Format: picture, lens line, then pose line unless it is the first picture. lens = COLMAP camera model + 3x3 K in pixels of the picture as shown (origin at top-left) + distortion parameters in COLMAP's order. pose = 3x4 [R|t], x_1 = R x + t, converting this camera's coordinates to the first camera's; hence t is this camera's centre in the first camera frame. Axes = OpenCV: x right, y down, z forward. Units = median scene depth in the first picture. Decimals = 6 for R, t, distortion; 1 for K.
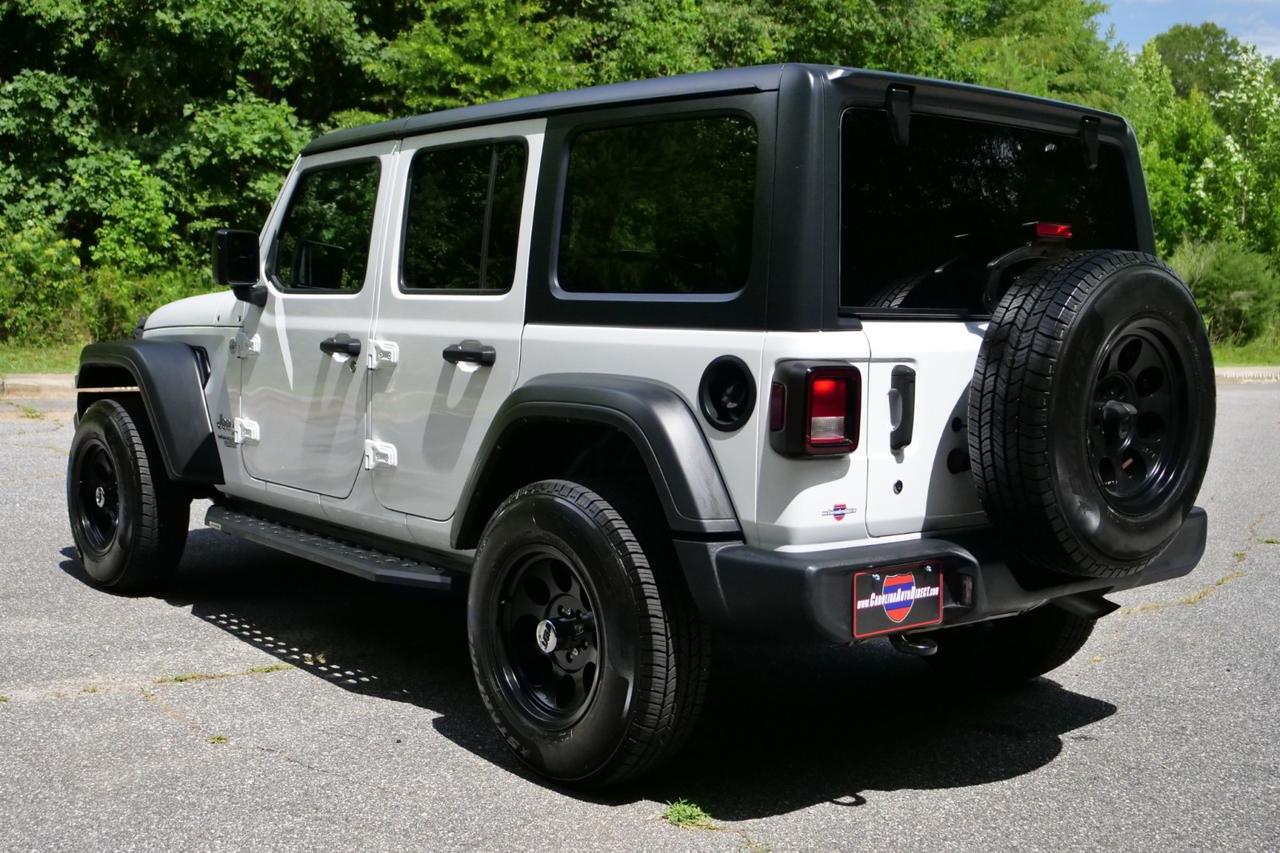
lens RADIAL K [[1685.9, 0, 640.0], [0, 1685.9, 426.5], [0, 0, 1]] dist [0.002164, 0.004127]
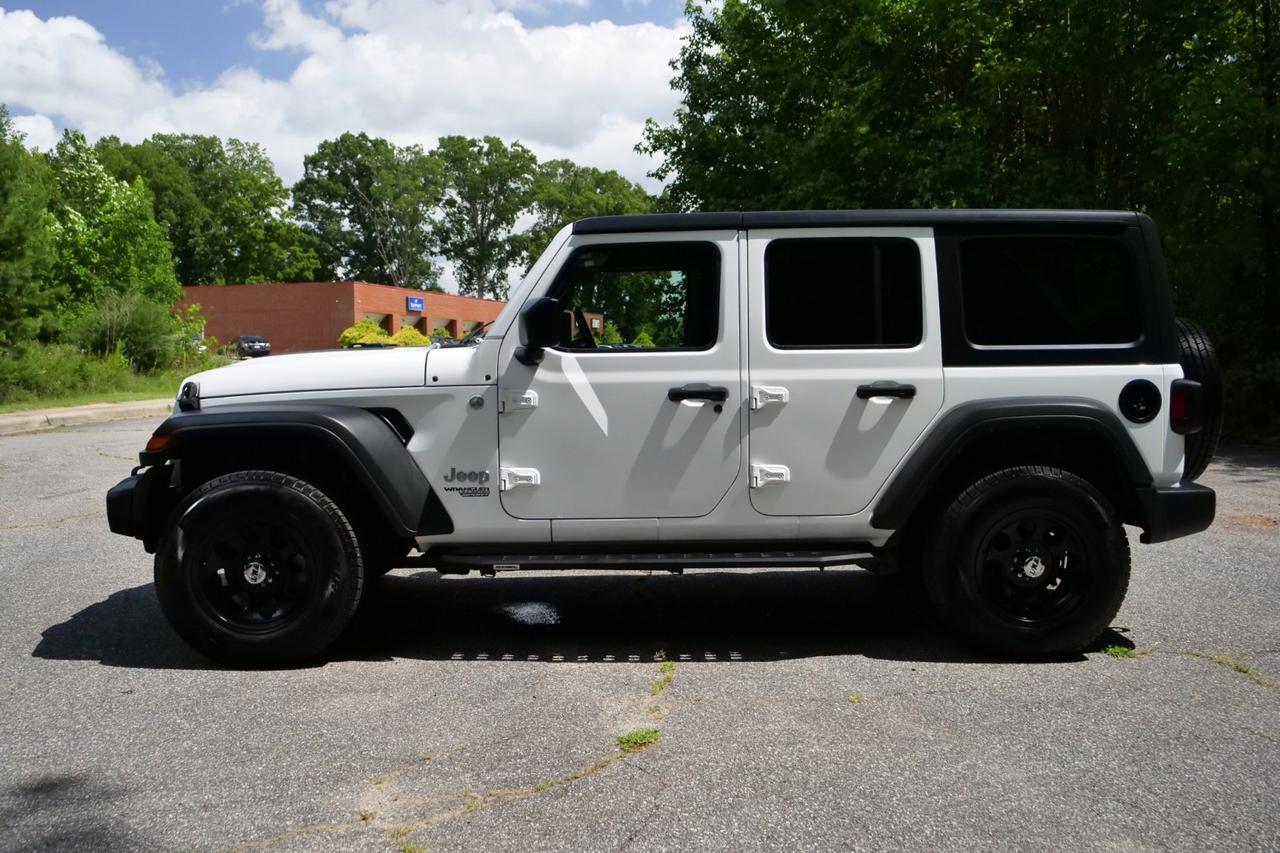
lens RADIAL K [[1056.9, 0, 640.0], [0, 1056.9, 426.5], [0, 0, 1]] dist [-0.005109, -0.009163]
pose [[0.557768, -0.090228, 0.825078, -0.883620], [0.080974, 0.995247, 0.054097, -0.072412], [-0.826038, 0.036636, 0.562423, 0.628592]]
